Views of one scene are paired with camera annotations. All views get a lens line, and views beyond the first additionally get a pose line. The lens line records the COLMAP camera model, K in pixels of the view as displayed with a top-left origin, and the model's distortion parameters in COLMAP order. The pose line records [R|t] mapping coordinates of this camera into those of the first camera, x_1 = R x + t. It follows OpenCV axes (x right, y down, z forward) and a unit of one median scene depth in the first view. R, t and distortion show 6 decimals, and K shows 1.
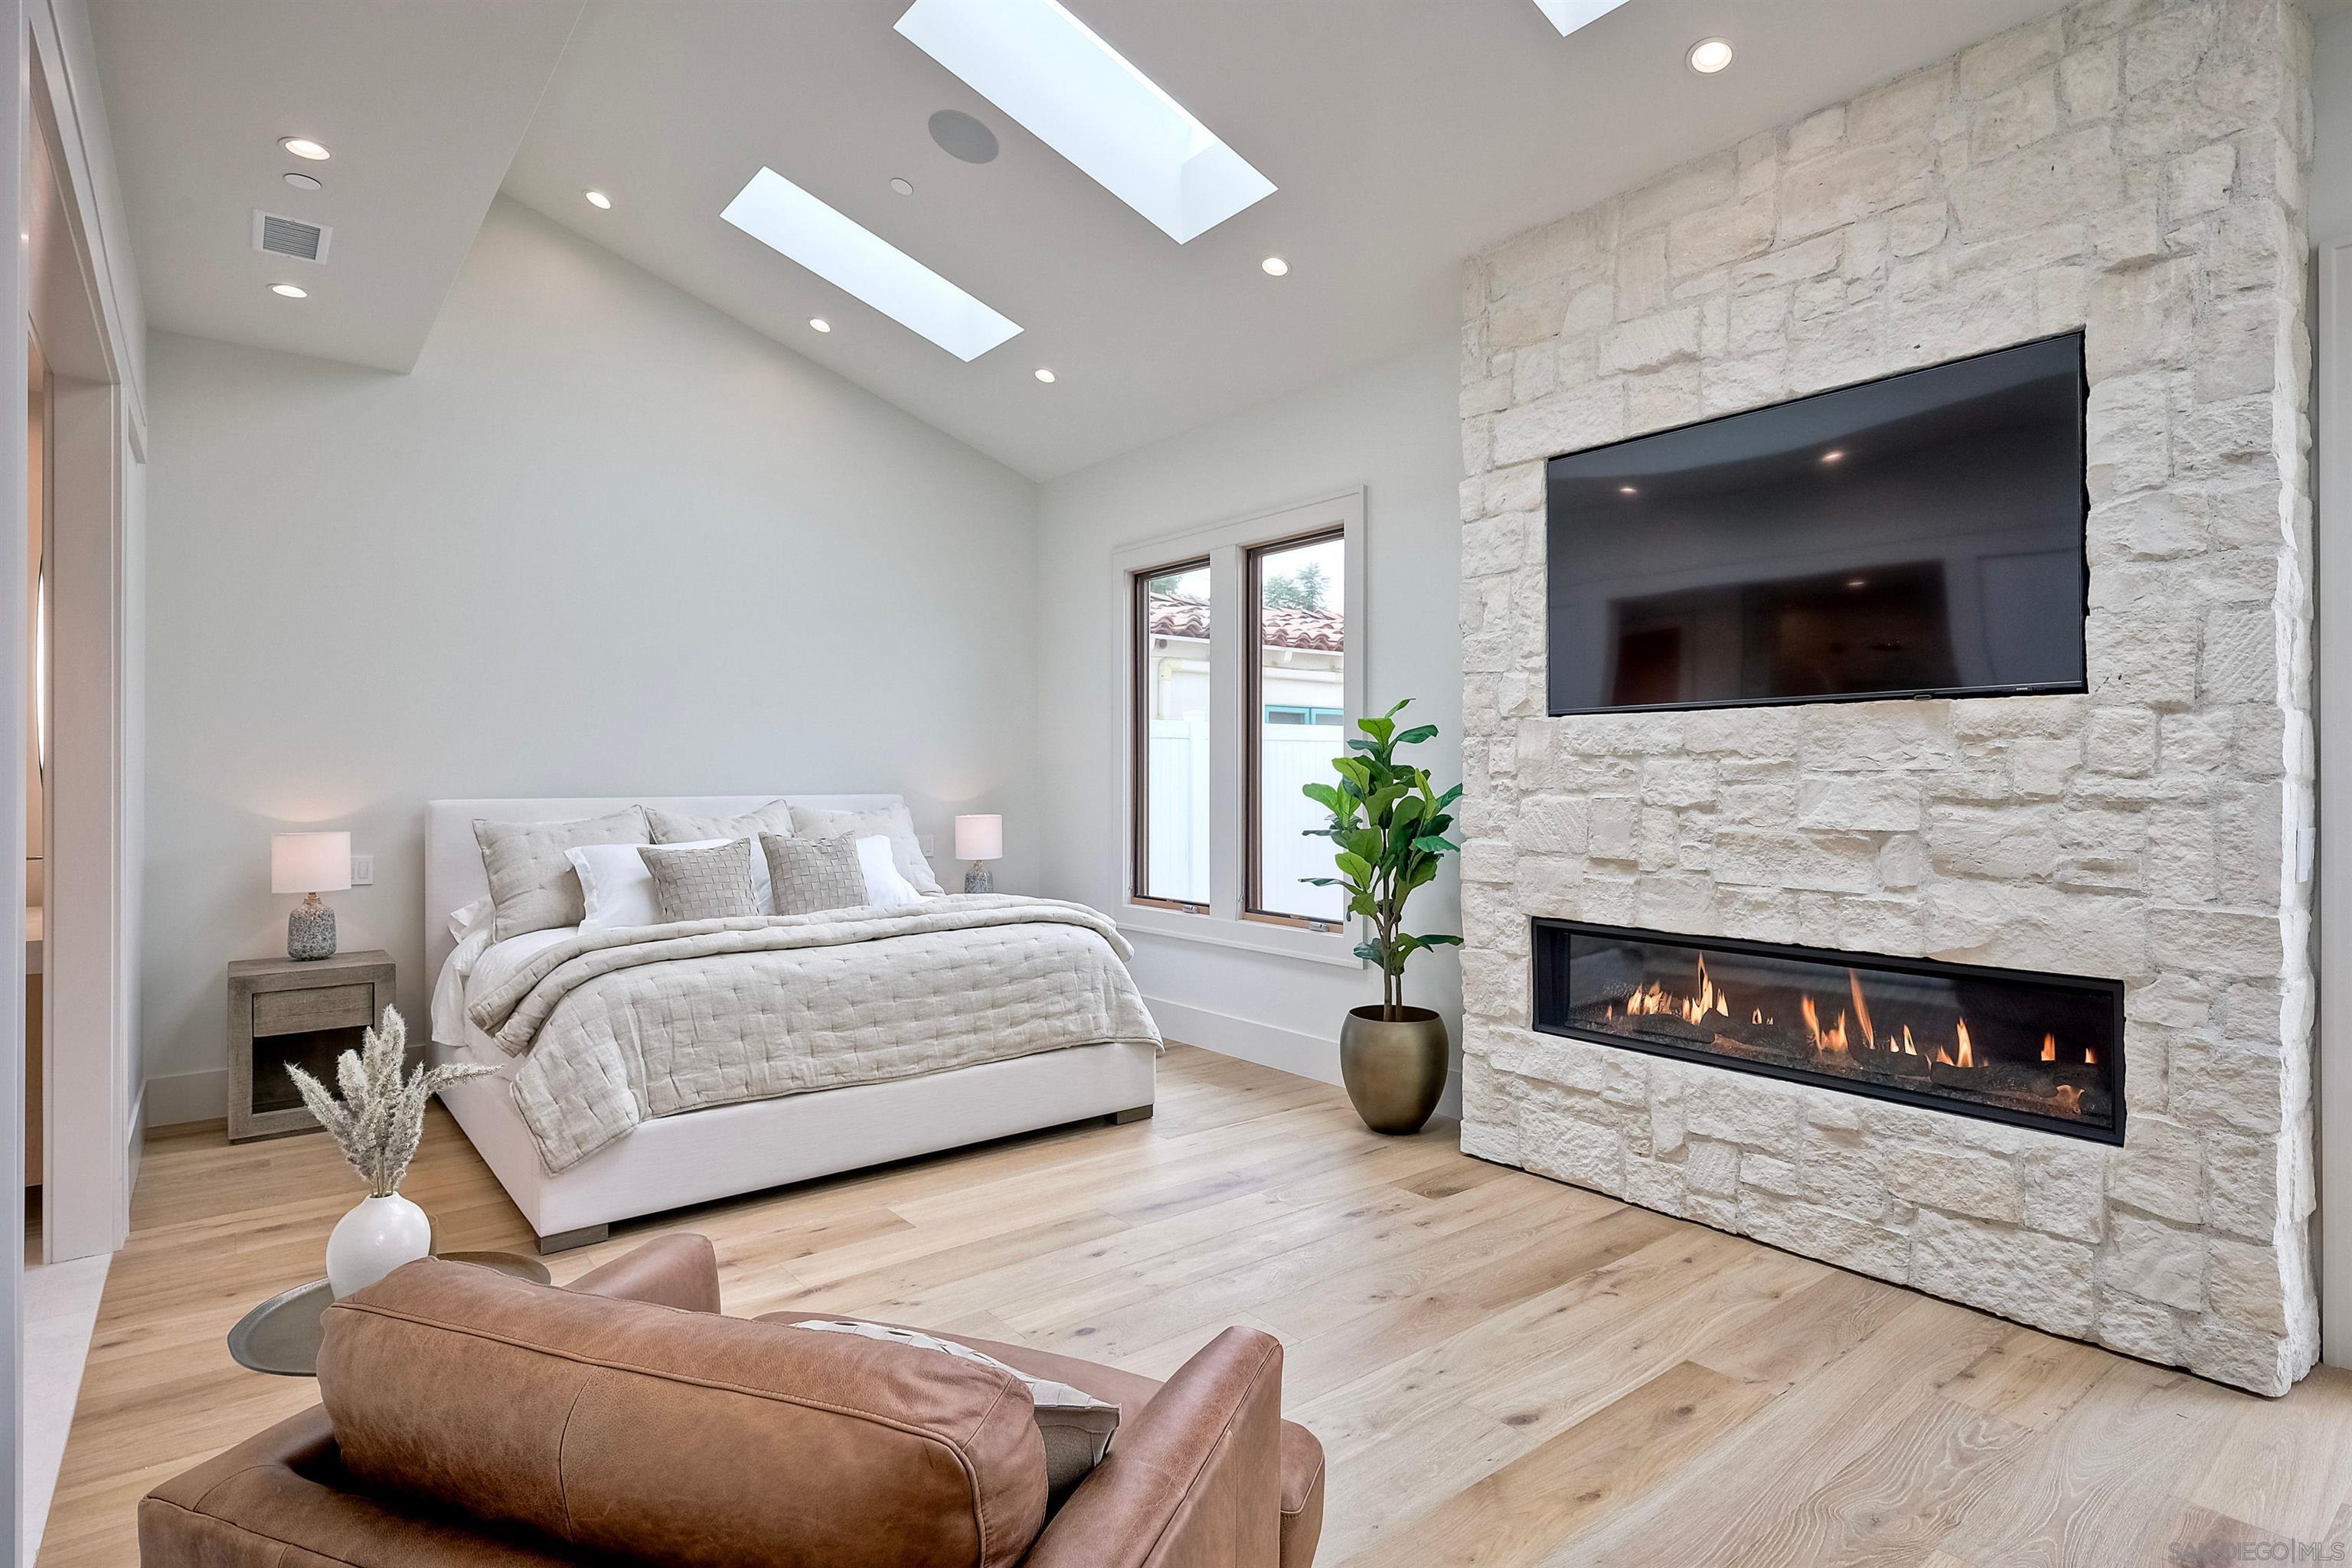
lens RADIAL K [[1203.1, 0, 1187.0], [0, 1203.1, 782.1], [0, 0, 1]] dist [-0.000730, 0.001030]
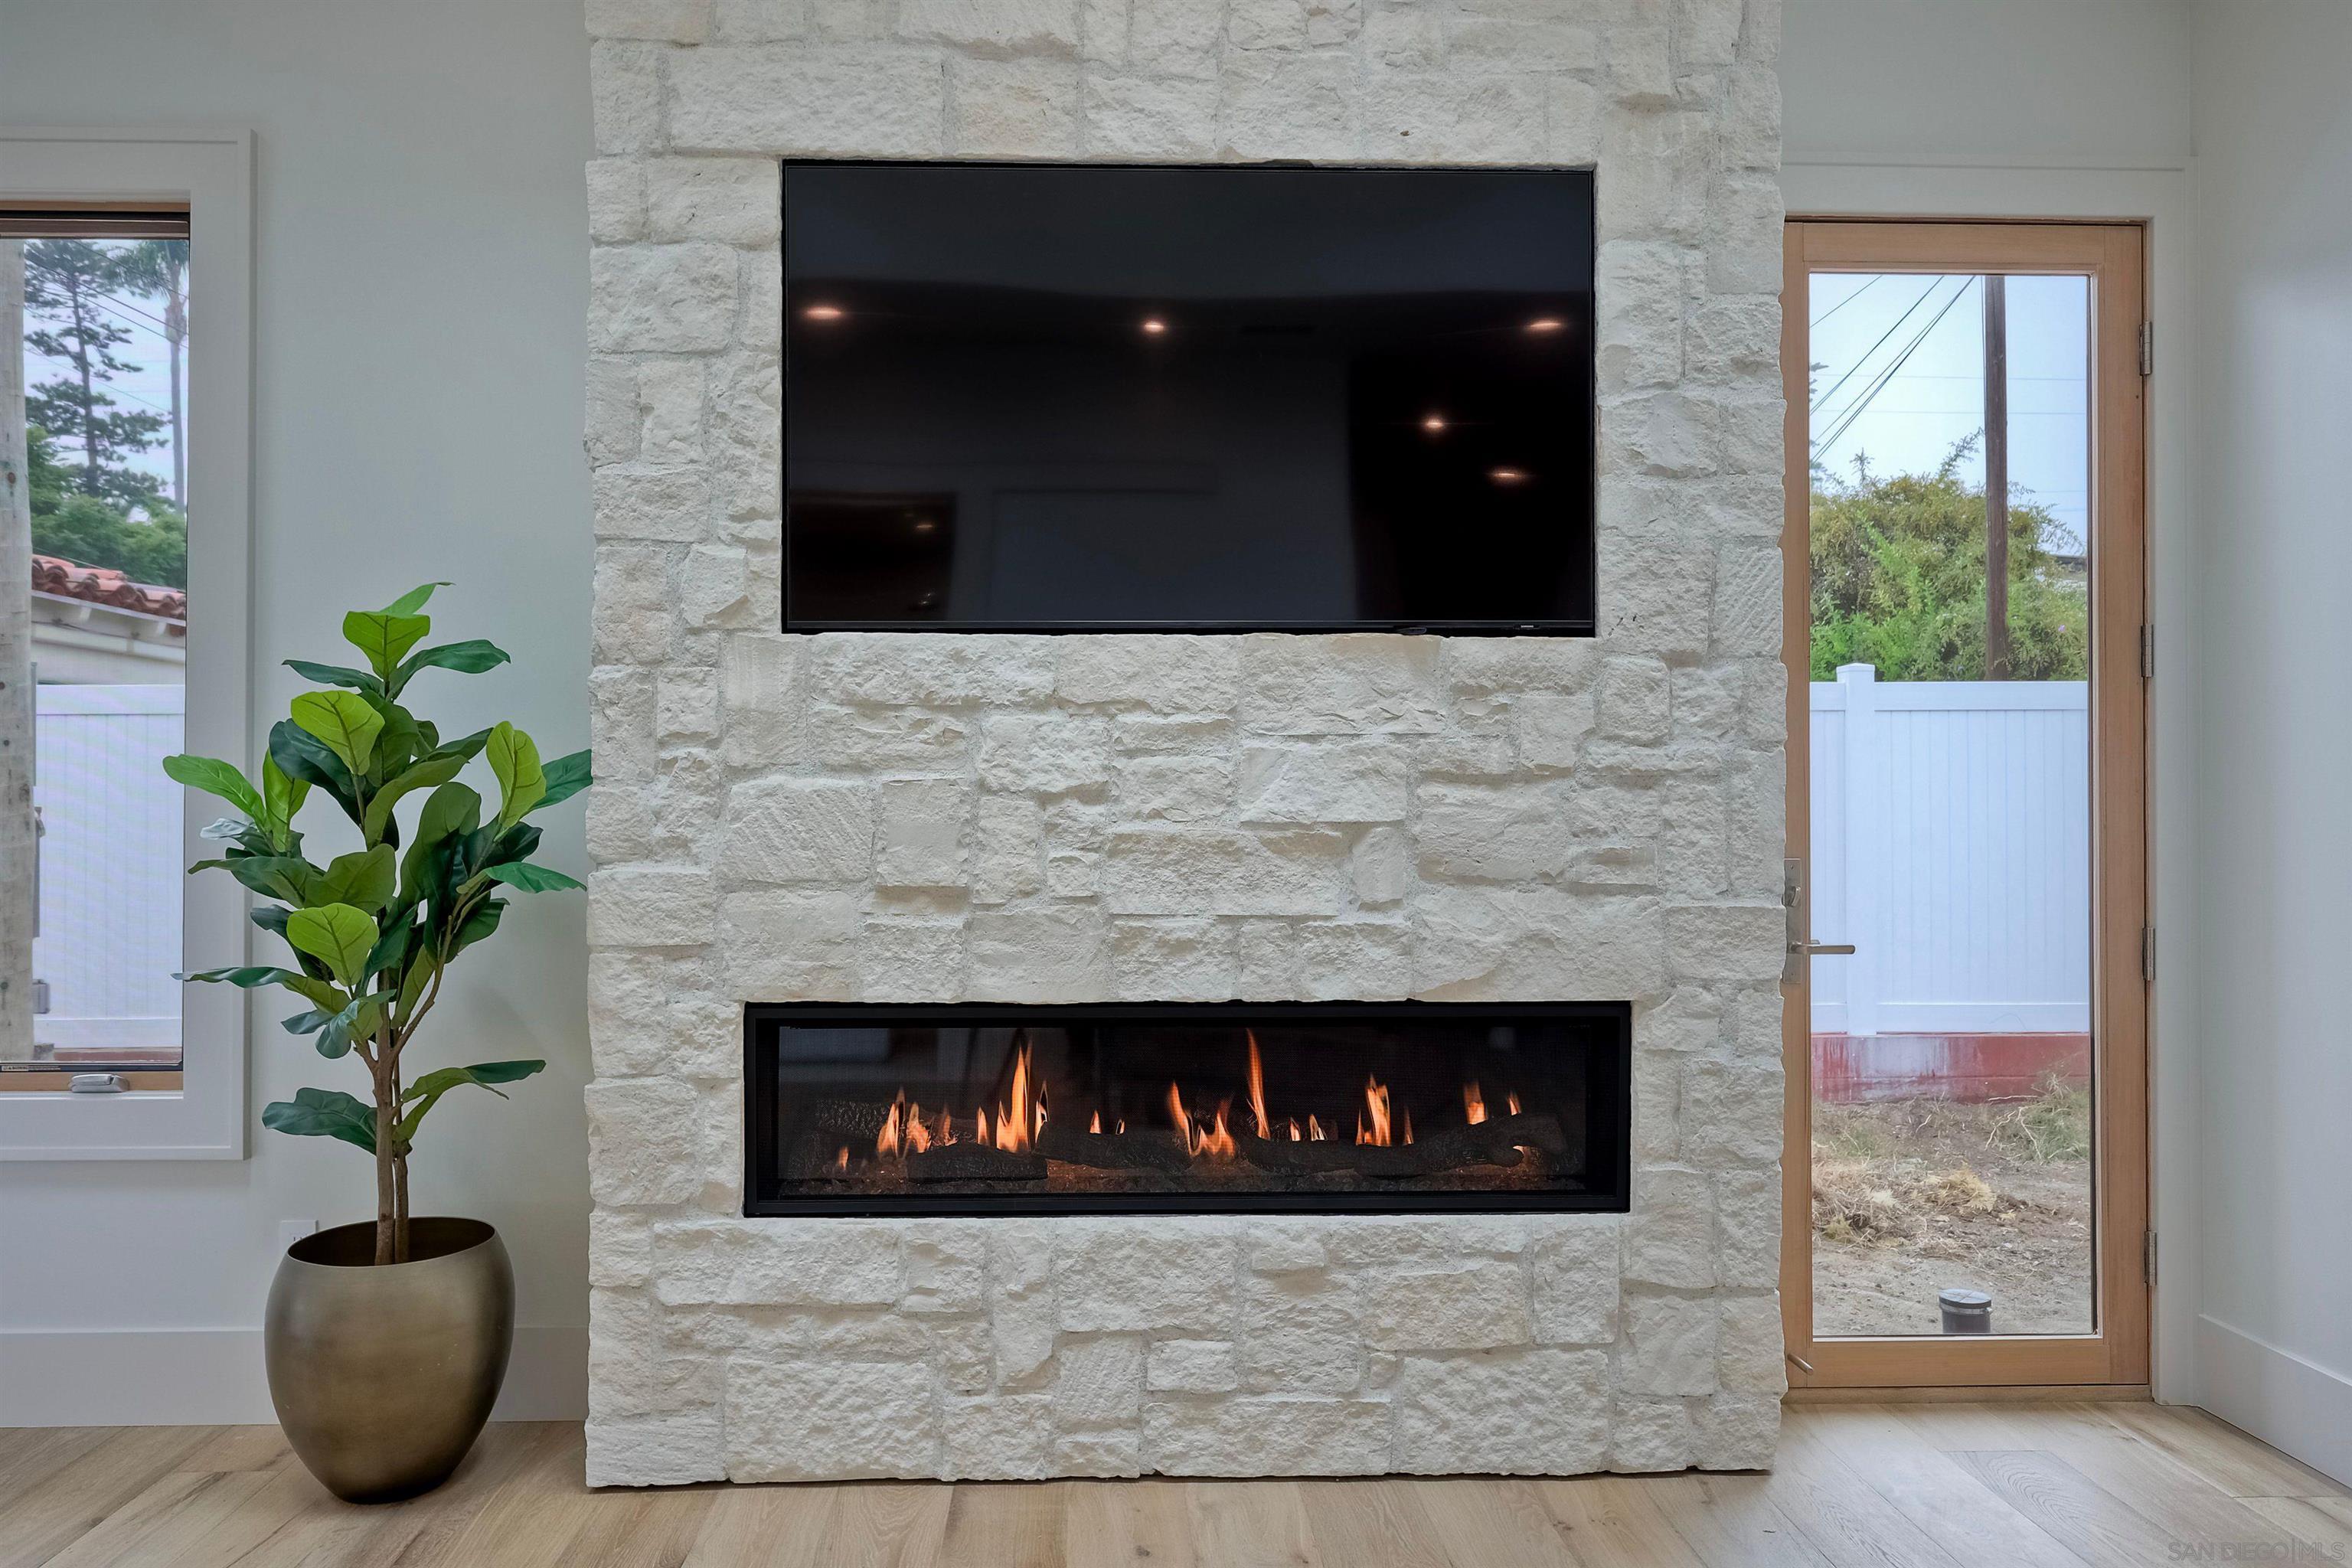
lens RADIAL K [[1643.8, 0, 1173.3], [0, 1643.8, 788.2], [0, 0, 1]] dist [-0.000418, -0.004660]
pose [[0.599026, 0.003596, 0.800721, -0.218659], [0.003500, 0.999969, -0.007109, 0.025186], [-0.800722, 0.007061, 0.598995, 0.479361]]
